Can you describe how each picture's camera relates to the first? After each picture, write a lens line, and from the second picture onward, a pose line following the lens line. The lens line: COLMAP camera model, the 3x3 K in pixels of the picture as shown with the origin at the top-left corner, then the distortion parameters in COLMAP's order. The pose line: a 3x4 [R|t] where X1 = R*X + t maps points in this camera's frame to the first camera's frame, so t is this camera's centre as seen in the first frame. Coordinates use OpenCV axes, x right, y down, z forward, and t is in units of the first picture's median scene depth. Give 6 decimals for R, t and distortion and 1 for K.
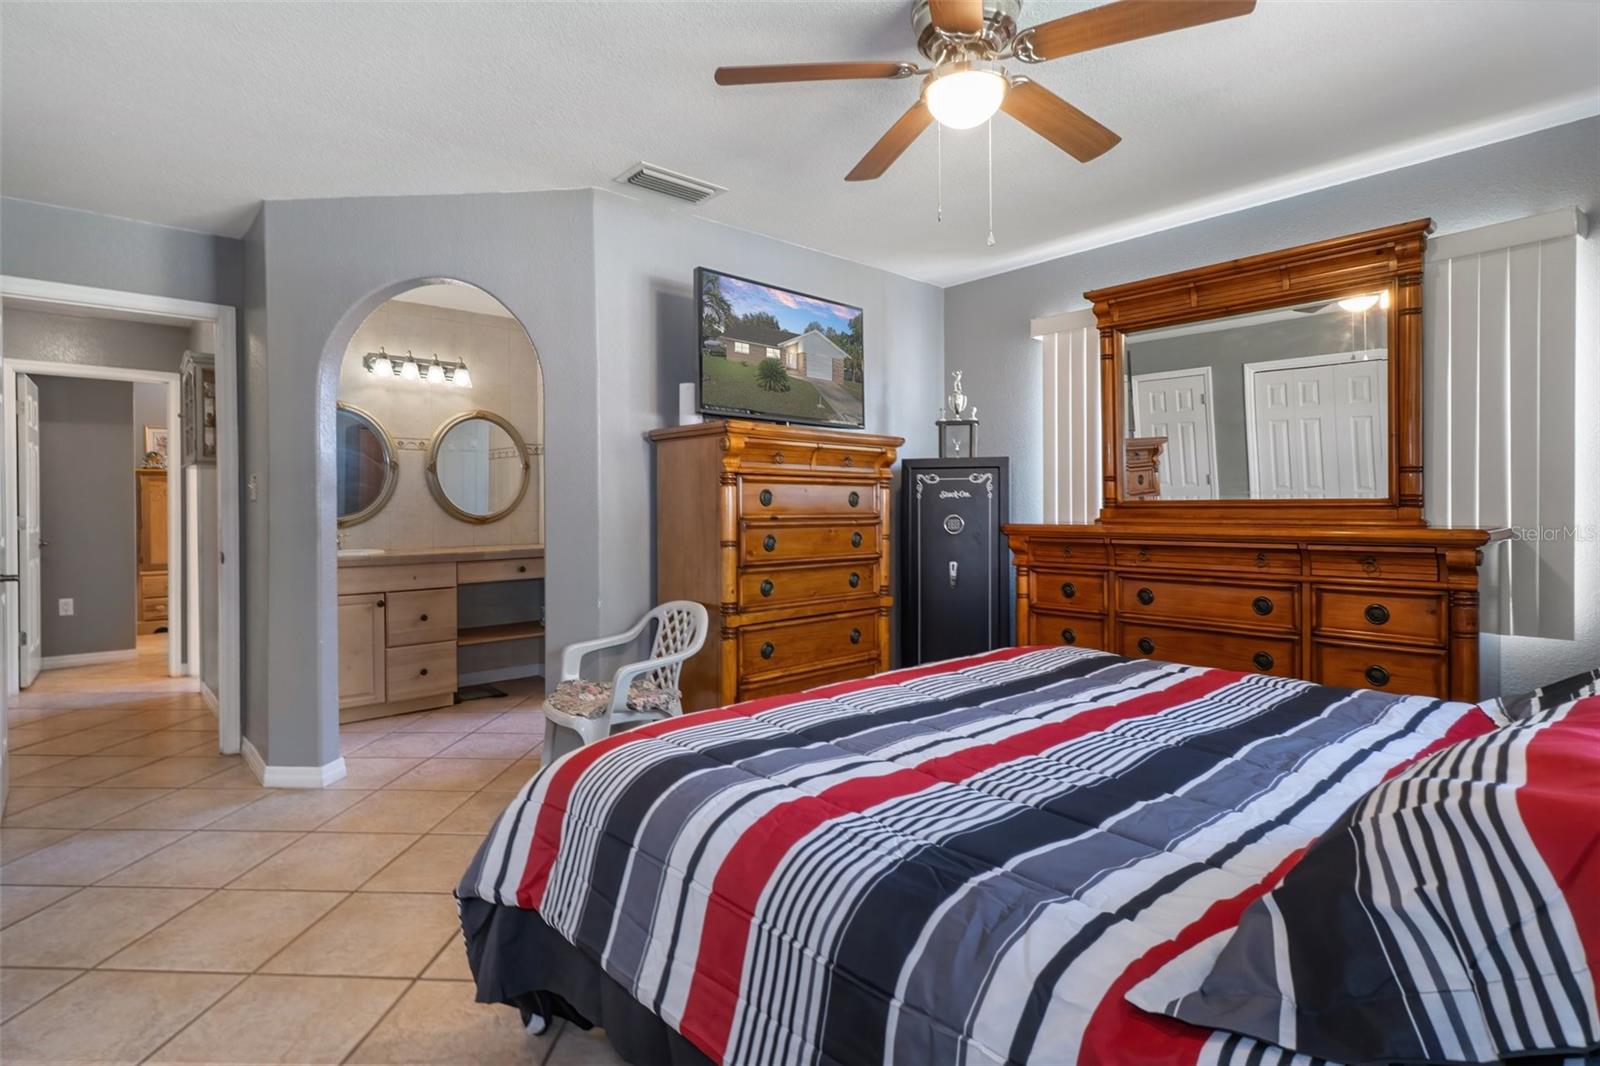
lens RADIAL K [[732.7, 0, 800.0], [0, 732.7, 533.0], [0, 0, 1]] dist [-0.000589, -0.000005]
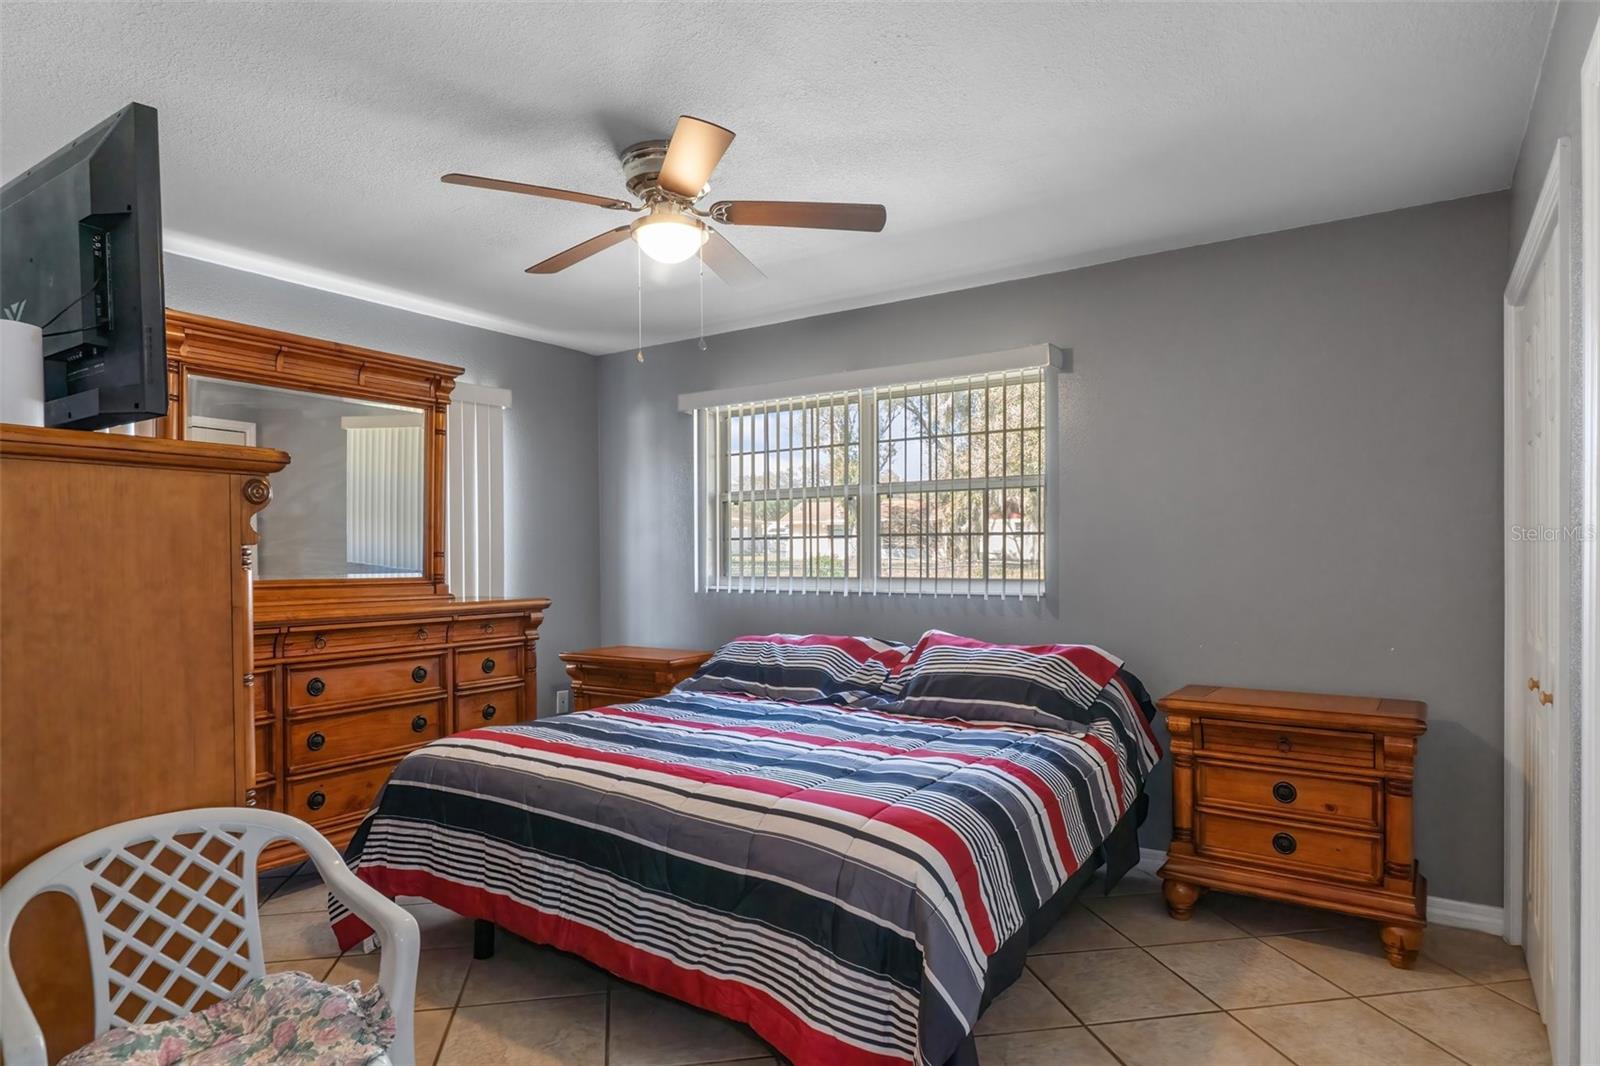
lens RADIAL K [[929.6, 0, 800.0], [0, 929.6, 533.0], [0, 0, 1]] dist [-0.000846, 0.000860]
pose [[-0.251412, 0.041715, 0.966981, -0.903730], [0.048604, 0.998354, -0.030431, -0.044830], [-0.966659, 0.039349, -0.253025, 0.800542]]
